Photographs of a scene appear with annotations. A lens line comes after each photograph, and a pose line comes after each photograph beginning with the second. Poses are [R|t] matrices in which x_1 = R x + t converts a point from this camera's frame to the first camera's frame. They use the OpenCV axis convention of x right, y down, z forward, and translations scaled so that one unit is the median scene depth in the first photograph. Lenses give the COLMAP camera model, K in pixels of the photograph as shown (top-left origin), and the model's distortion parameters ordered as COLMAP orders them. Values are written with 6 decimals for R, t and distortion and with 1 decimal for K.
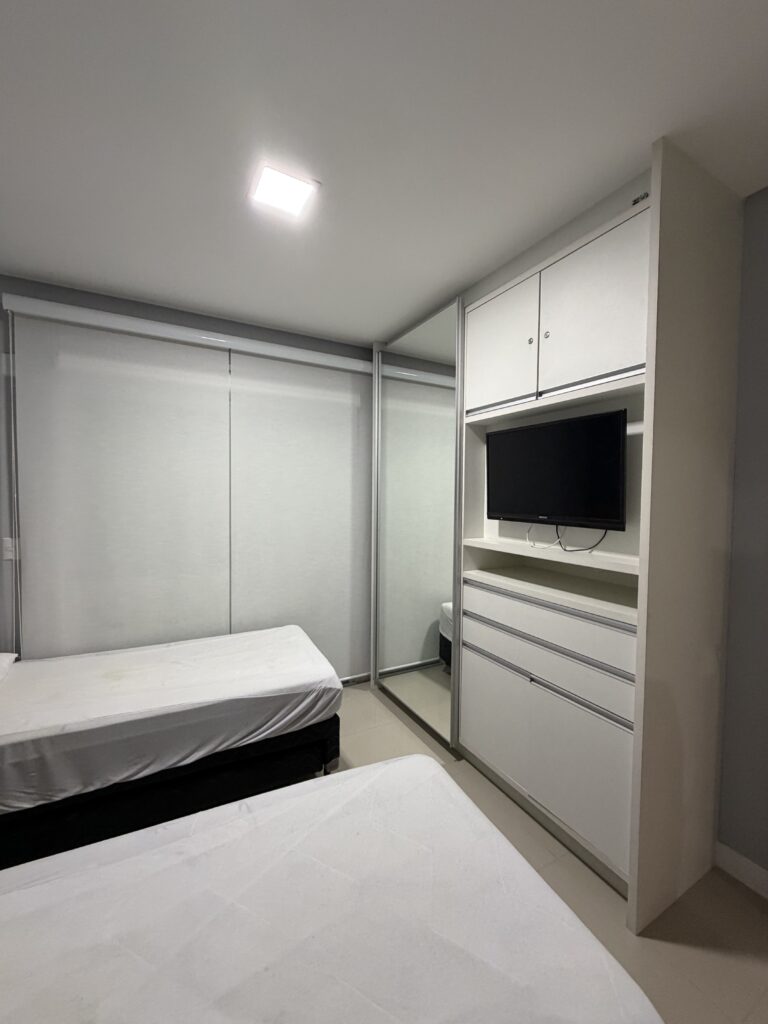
lens RADIAL K [[410.0, 0, 384.0], [0, 410.0, 512.0], [0, 0, 1]] dist [0.000510, -0.000074]
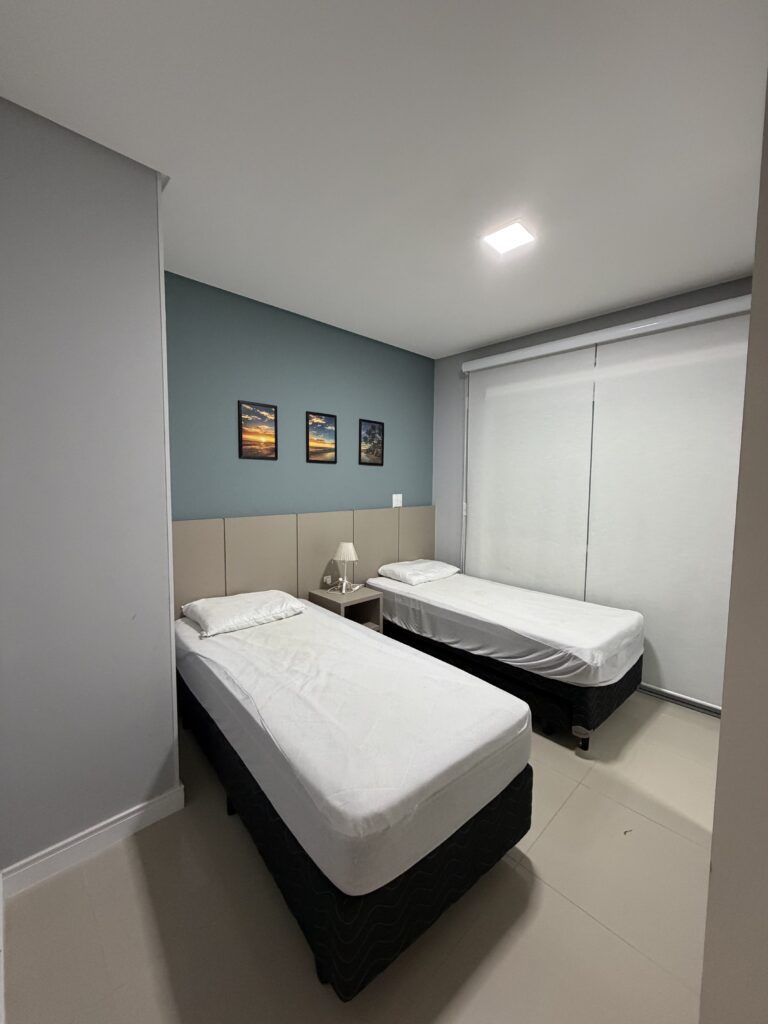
lens RADIAL K [[406.7, 0, 384.0], [0, 406.7, 512.0], [0, 0, 1]] dist [-0.000341, 0.000012]
pose [[0.257219, 0.061328, -0.964405, 0.721554], [-0.050512, 0.997473, 0.049959, 0.034821], [0.965032, 0.035864, 0.259667, 0.243875]]
